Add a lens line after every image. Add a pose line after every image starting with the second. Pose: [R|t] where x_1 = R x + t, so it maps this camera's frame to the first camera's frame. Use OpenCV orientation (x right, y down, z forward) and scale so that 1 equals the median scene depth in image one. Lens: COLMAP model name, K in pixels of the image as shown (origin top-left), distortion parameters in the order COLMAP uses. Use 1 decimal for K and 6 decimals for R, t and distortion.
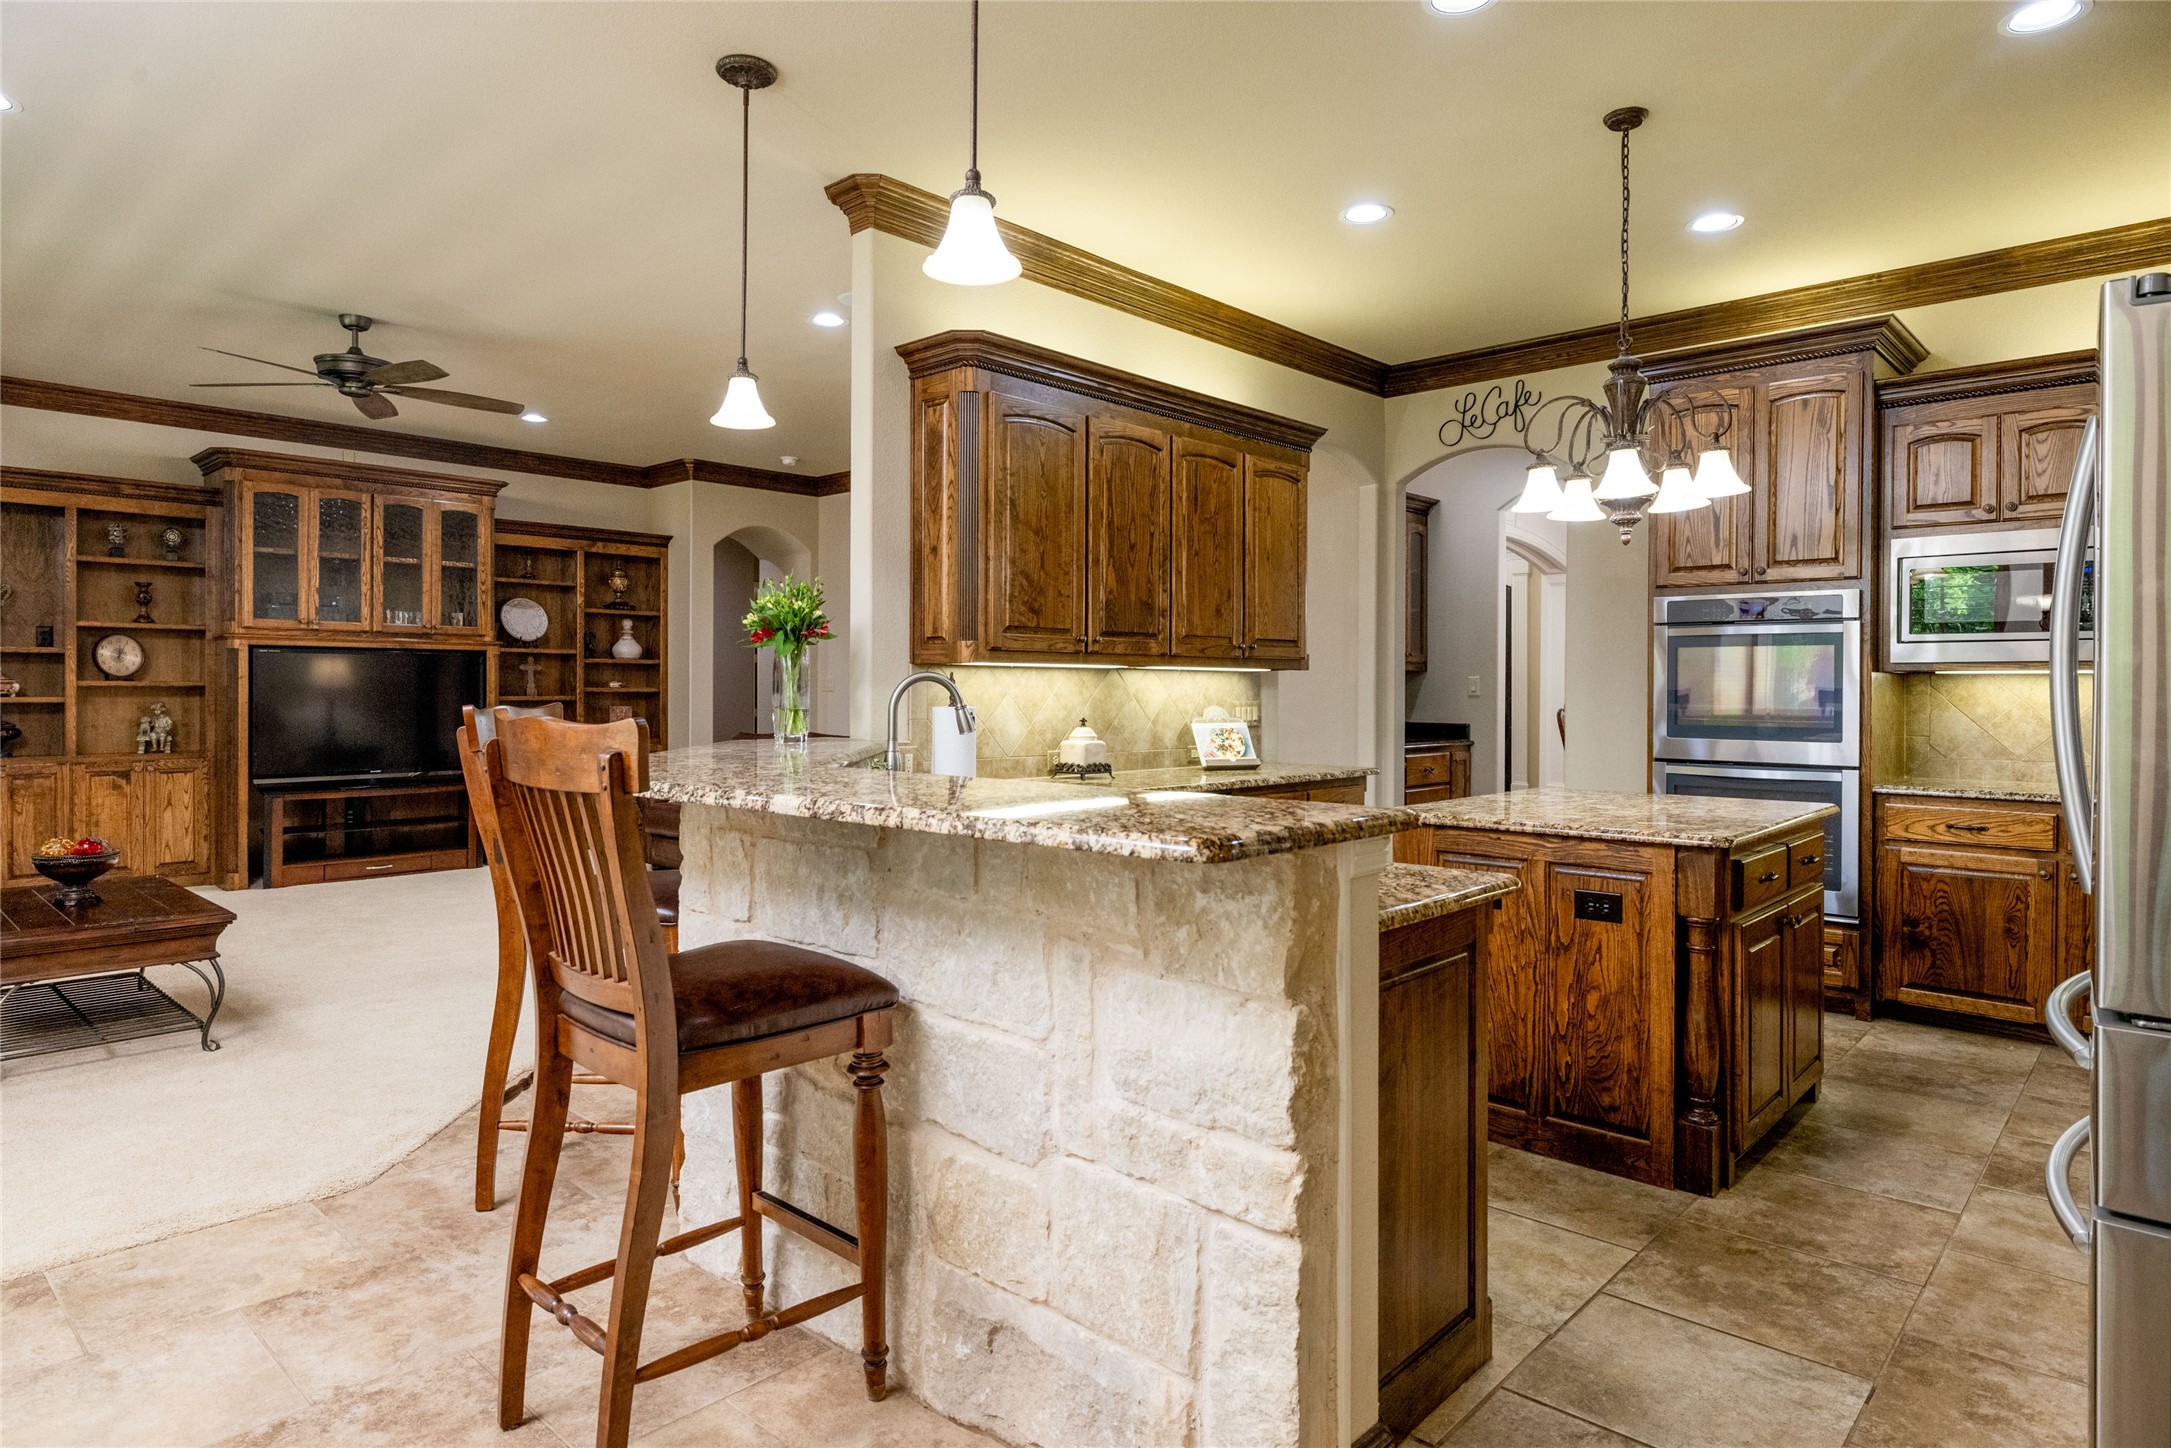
lens RADIAL K [[1293.2, 0, 1013.6], [0, 1293.2, 696.2], [0, 0, 1]] dist [-0.005444, -0.004298]
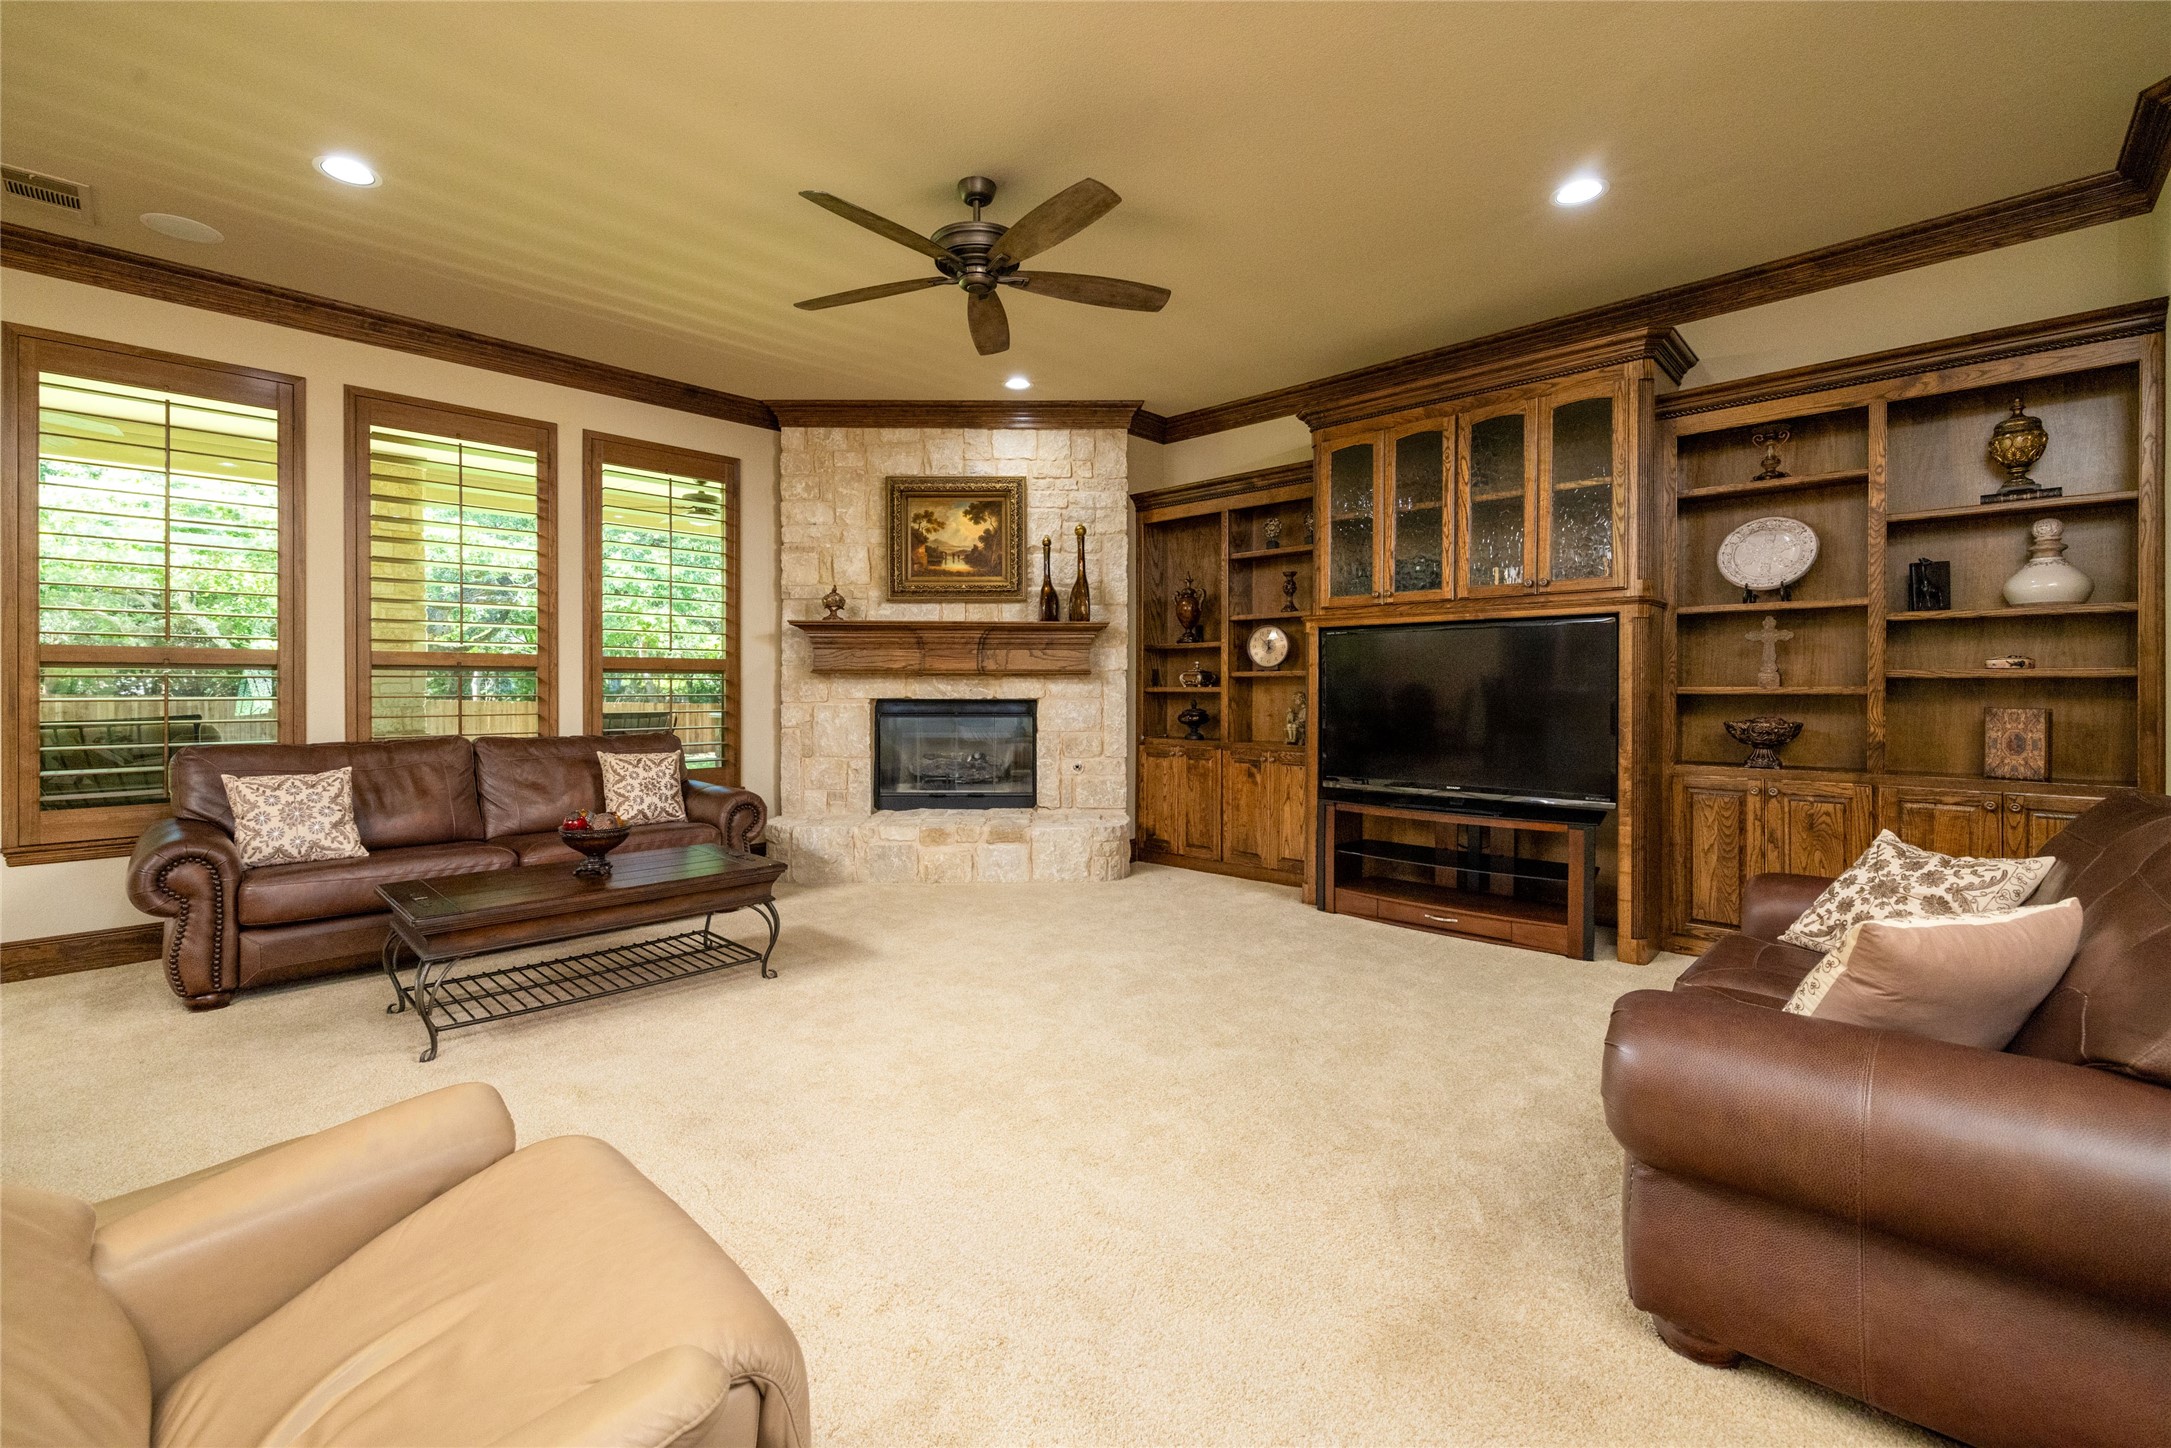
lens RADIAL K [[916.2, 0, 1074.5], [0, 916.2, 689.3], [0, 0, 1]] dist [0.003256, 0.000103]
pose [[0.012146, 0.003074, -0.999922, 0.031804], [-0.002497, 0.999992, 0.003044, 0.000652], [0.999923, 0.002460, 0.012153, 0.851639]]
